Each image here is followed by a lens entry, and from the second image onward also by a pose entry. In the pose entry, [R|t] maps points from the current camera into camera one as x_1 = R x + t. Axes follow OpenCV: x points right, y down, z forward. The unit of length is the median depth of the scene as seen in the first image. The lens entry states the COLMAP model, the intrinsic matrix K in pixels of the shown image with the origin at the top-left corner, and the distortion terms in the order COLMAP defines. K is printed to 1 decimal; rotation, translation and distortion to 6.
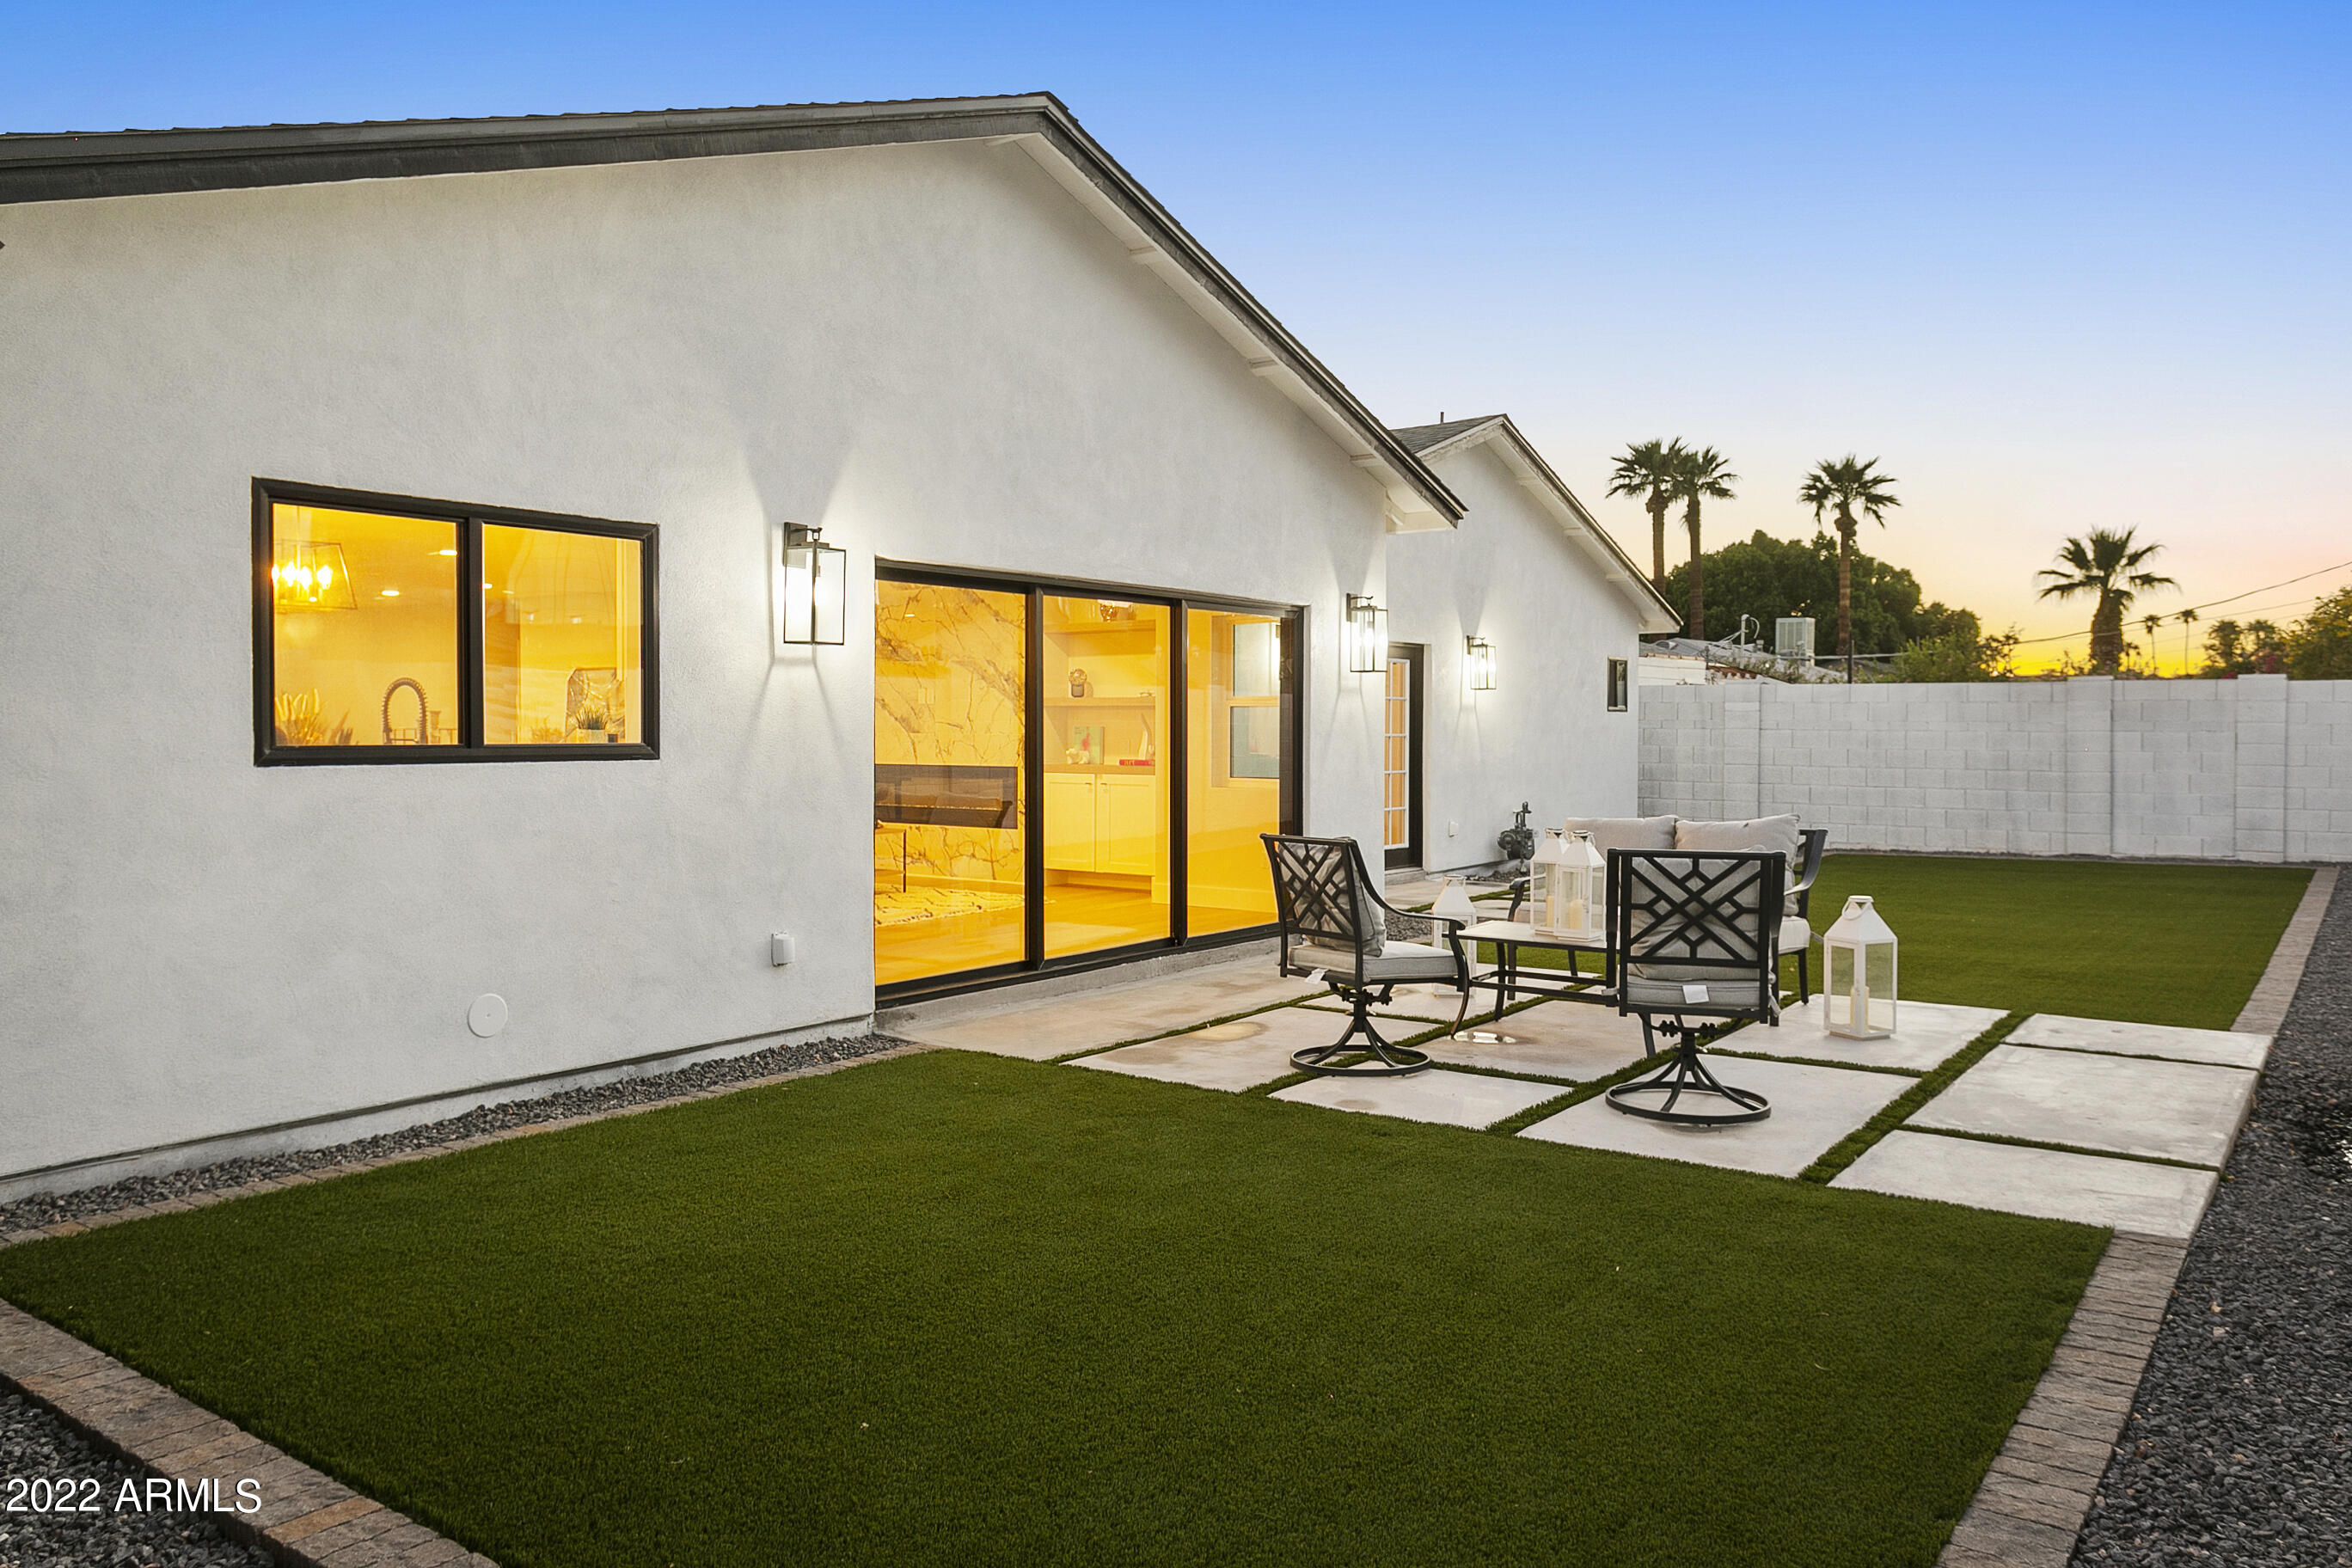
lens RADIAL K [[1689.4, 0, 1176.0], [0, 1689.4, 784.0], [0, 0, 1]] dist [-0.033076, -0.000332]
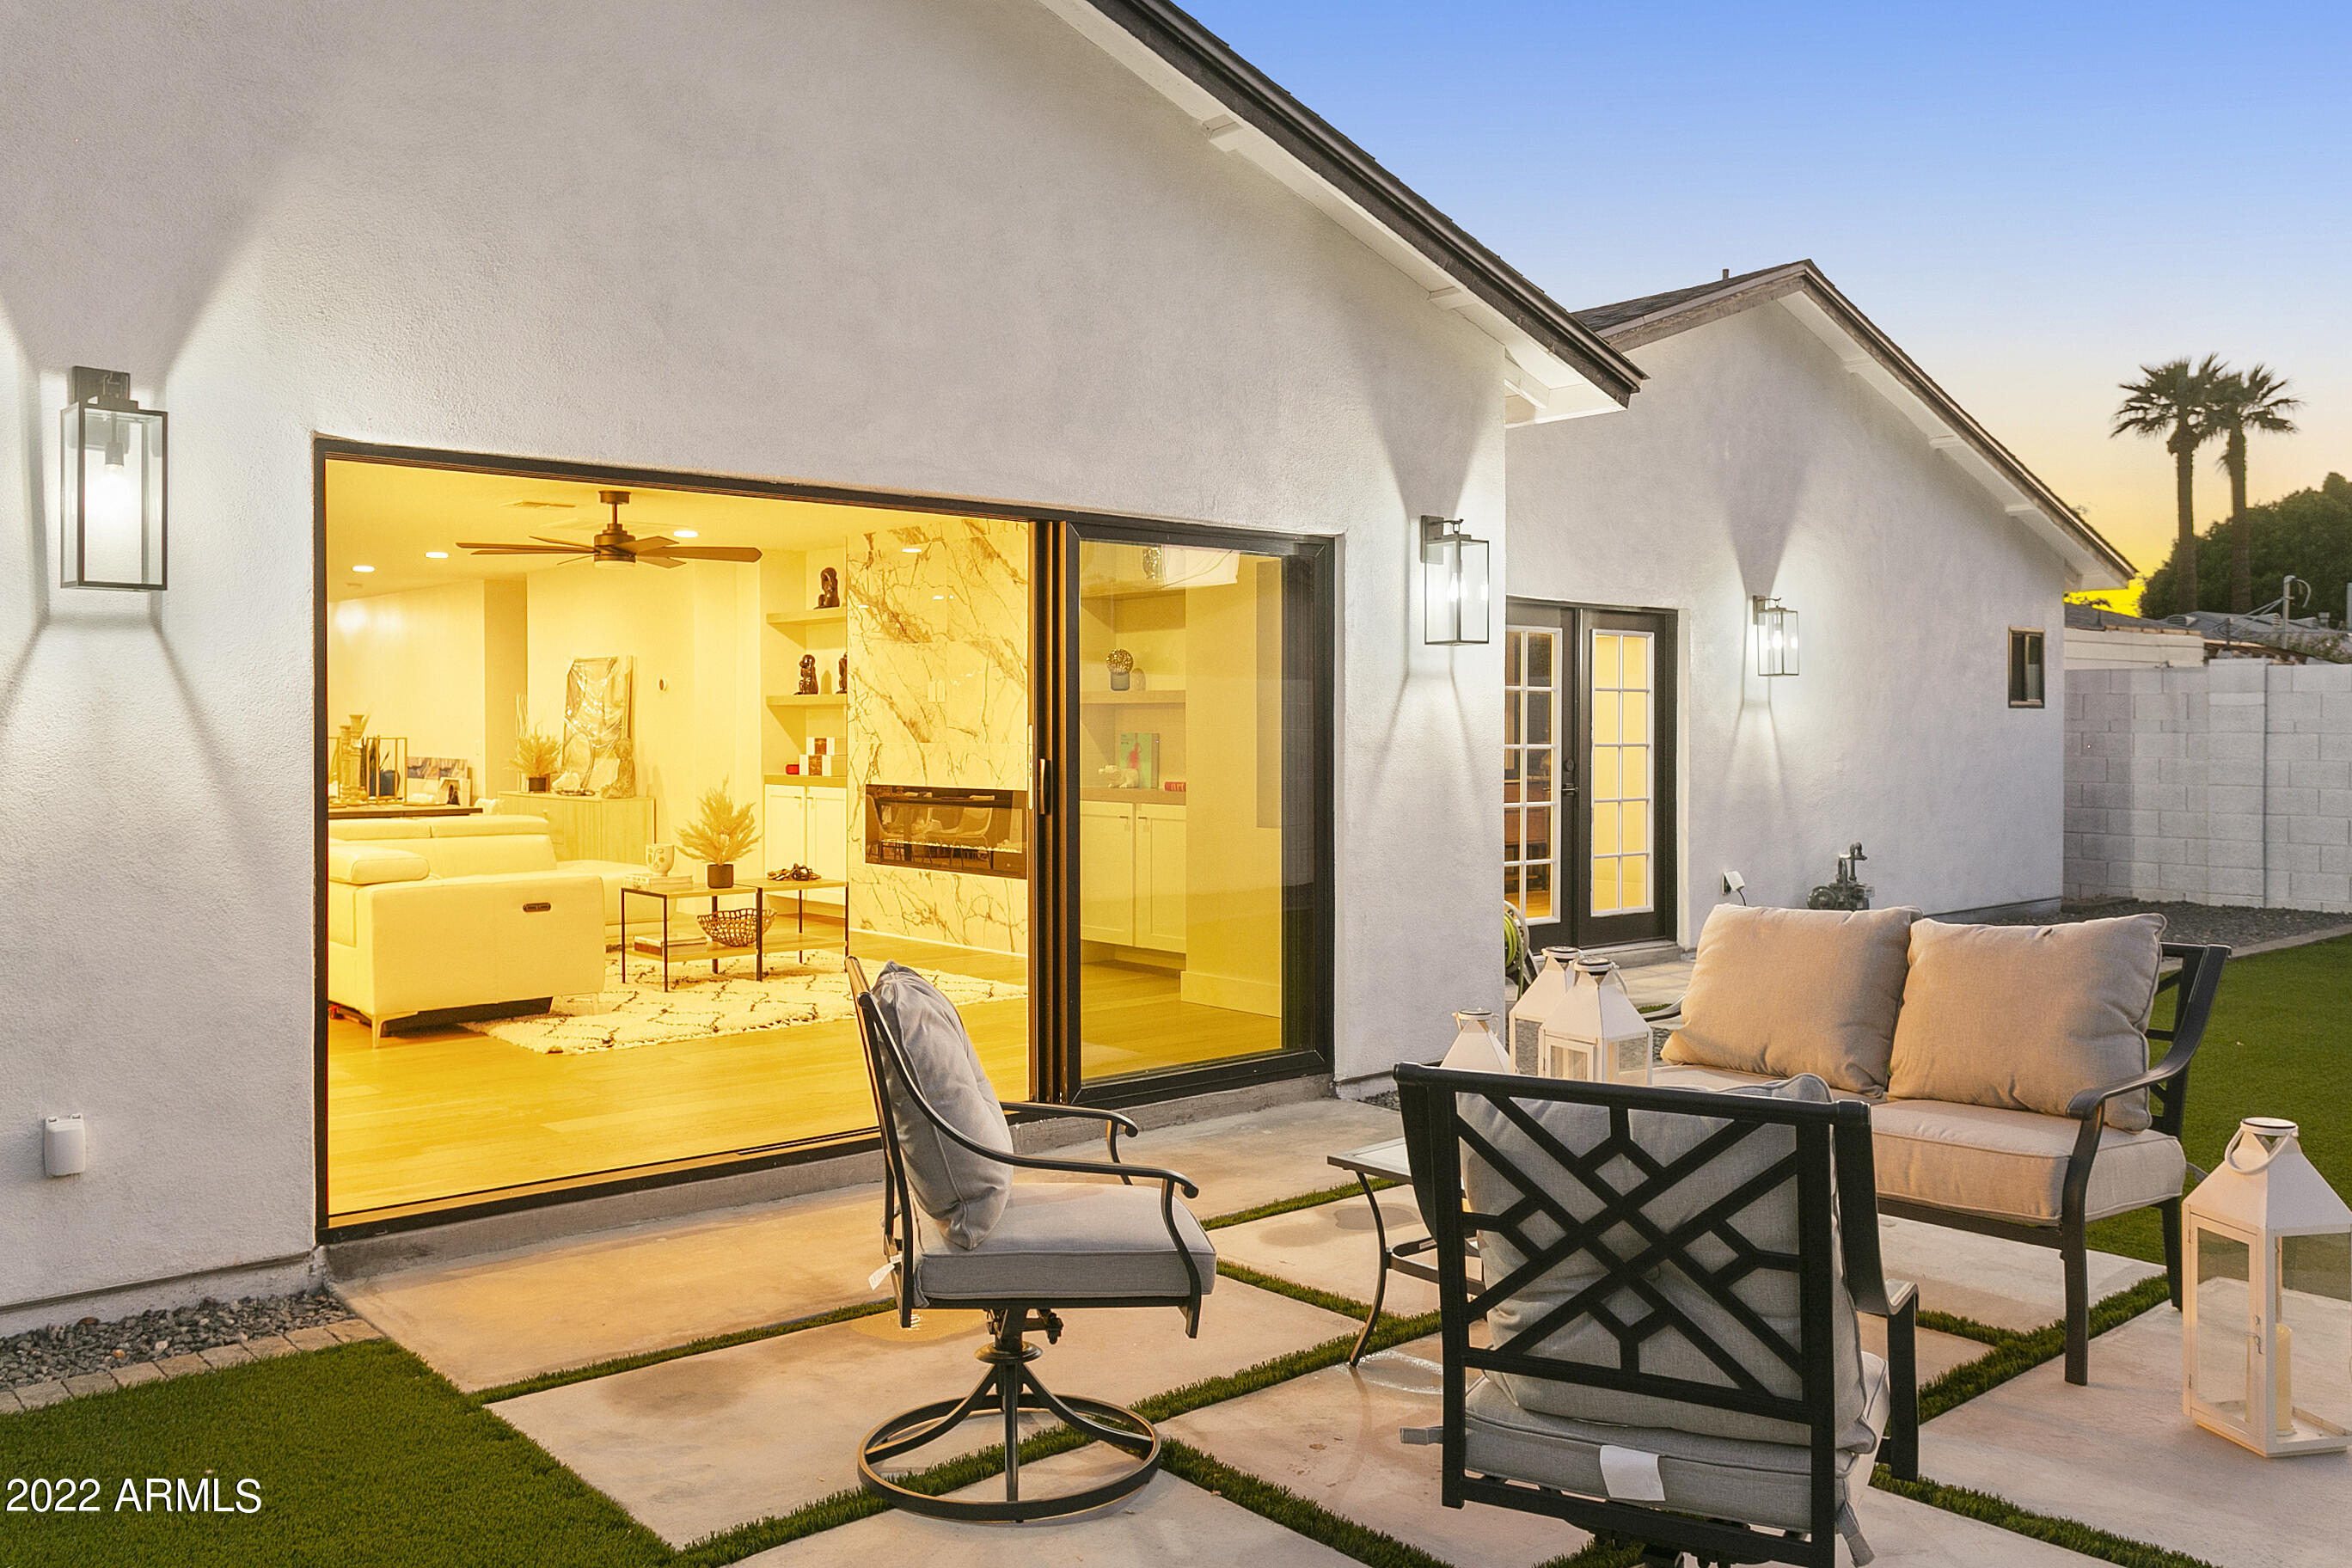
lens RADIAL K [[1874.2, 0, 1176.0], [0, 1874.2, 784.0], [0, 0, 1]] dist [0.005411, 0.005956]
pose [[0.974898, 0.003392, -0.222628, 0.138573], [-0.004557, 0.999978, -0.004718, -0.010234], [0.222607, 0.005614, 0.974892, 0.266042]]
